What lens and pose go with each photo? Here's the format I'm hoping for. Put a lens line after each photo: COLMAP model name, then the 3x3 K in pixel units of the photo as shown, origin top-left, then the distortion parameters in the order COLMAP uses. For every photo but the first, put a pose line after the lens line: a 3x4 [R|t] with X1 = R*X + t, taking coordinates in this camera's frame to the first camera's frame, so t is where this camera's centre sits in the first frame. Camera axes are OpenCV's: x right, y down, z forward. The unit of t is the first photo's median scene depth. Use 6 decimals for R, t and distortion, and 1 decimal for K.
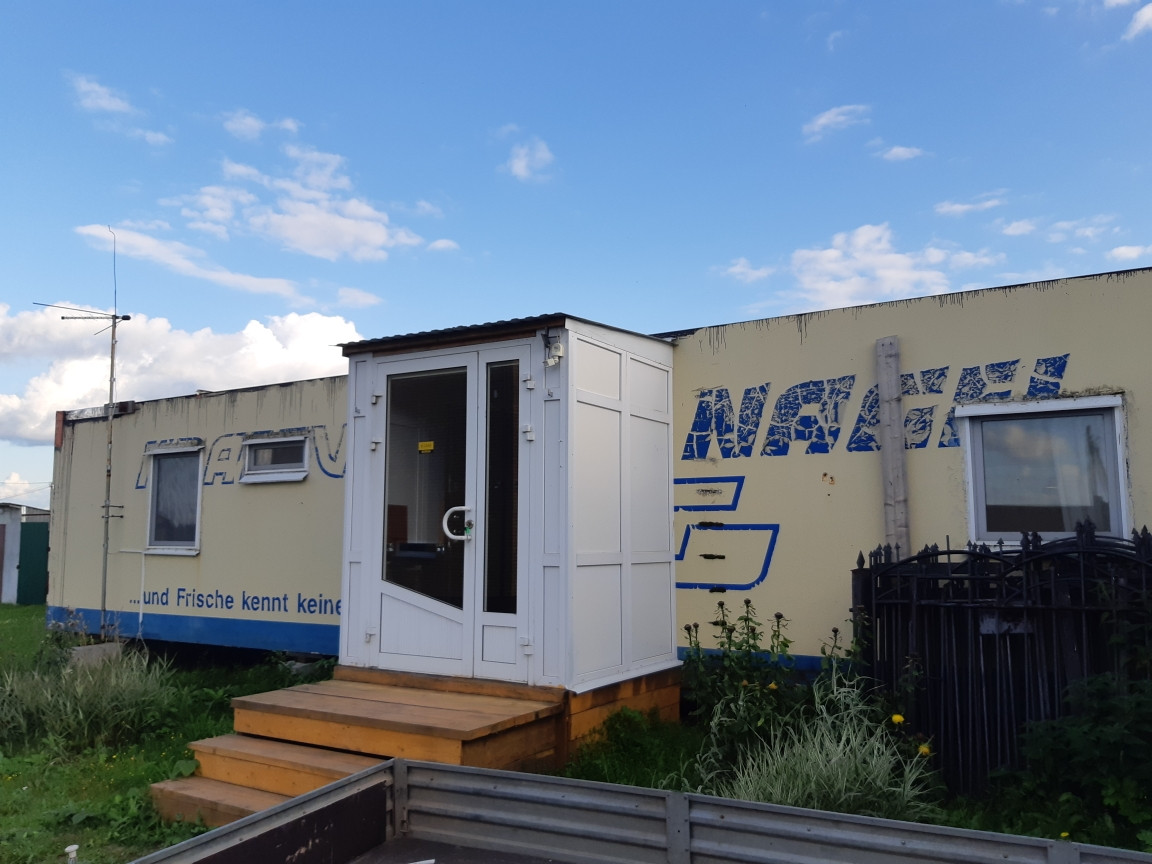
lens RADIAL K [[909.6, 0, 576.0], [0, 909.6, 432.0], [0, 0, 1]] dist [0.063137, -0.159978]
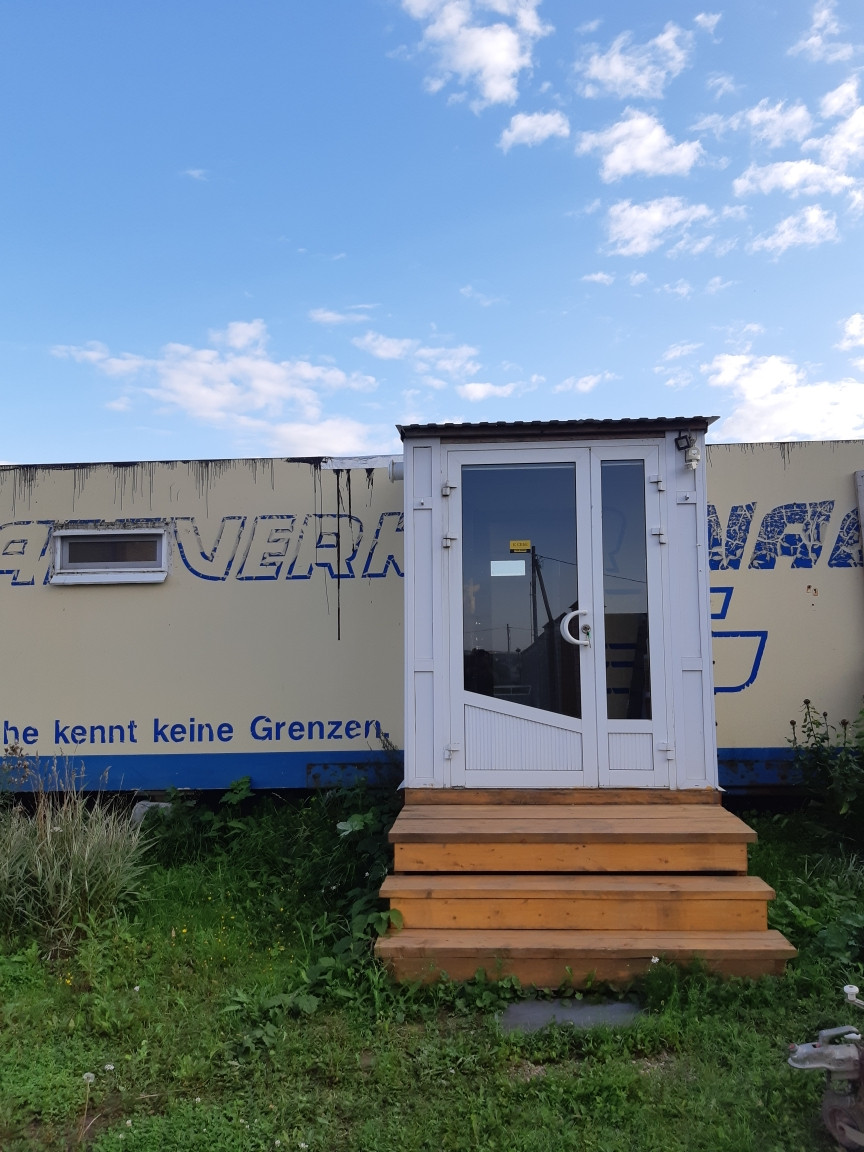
lens RADIAL K [[909.6, 0, 432.0], [0, 909.6, 576.0], [0, 0, 1]] dist [0.063137, -0.159978]
pose [[0.882007, 0.031550, 0.470179, -0.645313], [-0.041111, 0.999104, 0.010077, 0.039491], [-0.469440, -0.028218, 0.882514, 0.215313]]
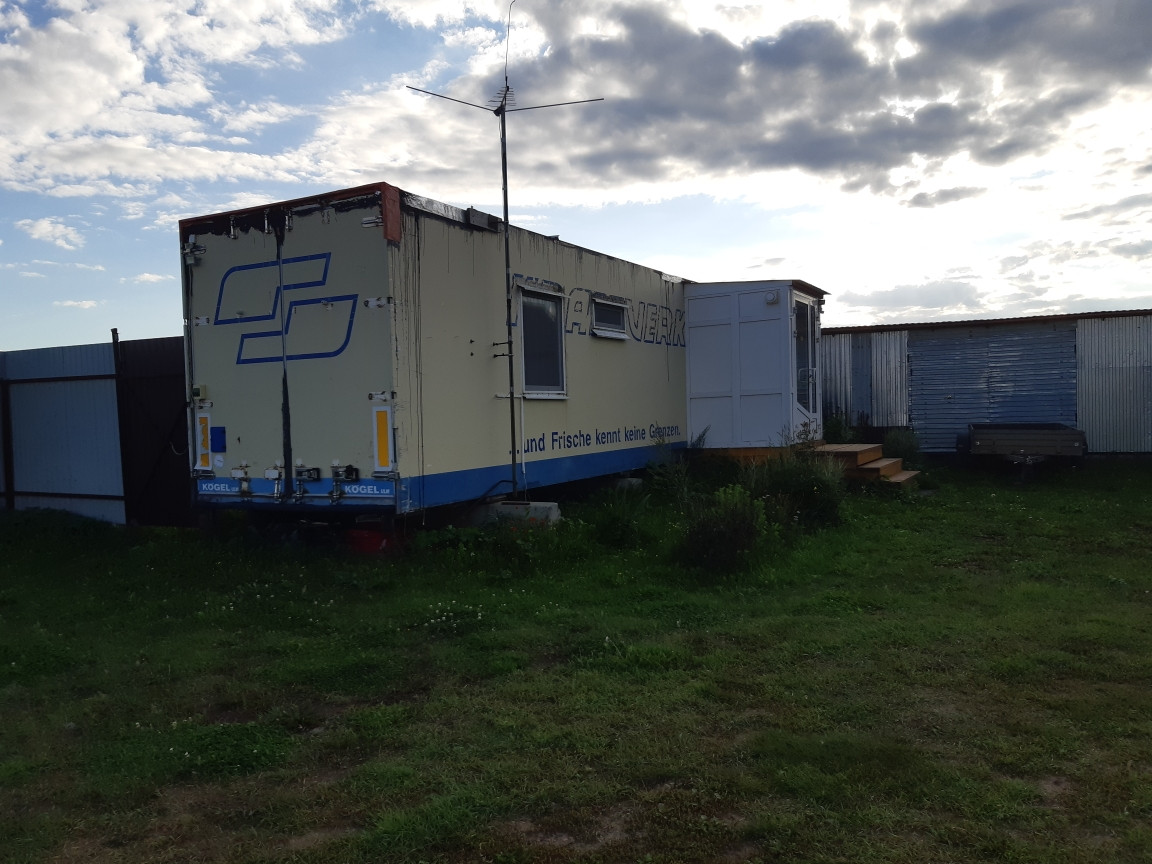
lens RADIAL K [[909.6, 0, 576.0], [0, 909.6, 432.0], [0, 0, 1]] dist [0.063137, -0.159978]
pose [[-0.070612, -0.020417, 0.997295, -2.157488], [-0.084129, 0.996350, 0.014441, 0.232194], [-0.993950, -0.082881, -0.072072, 1.578652]]
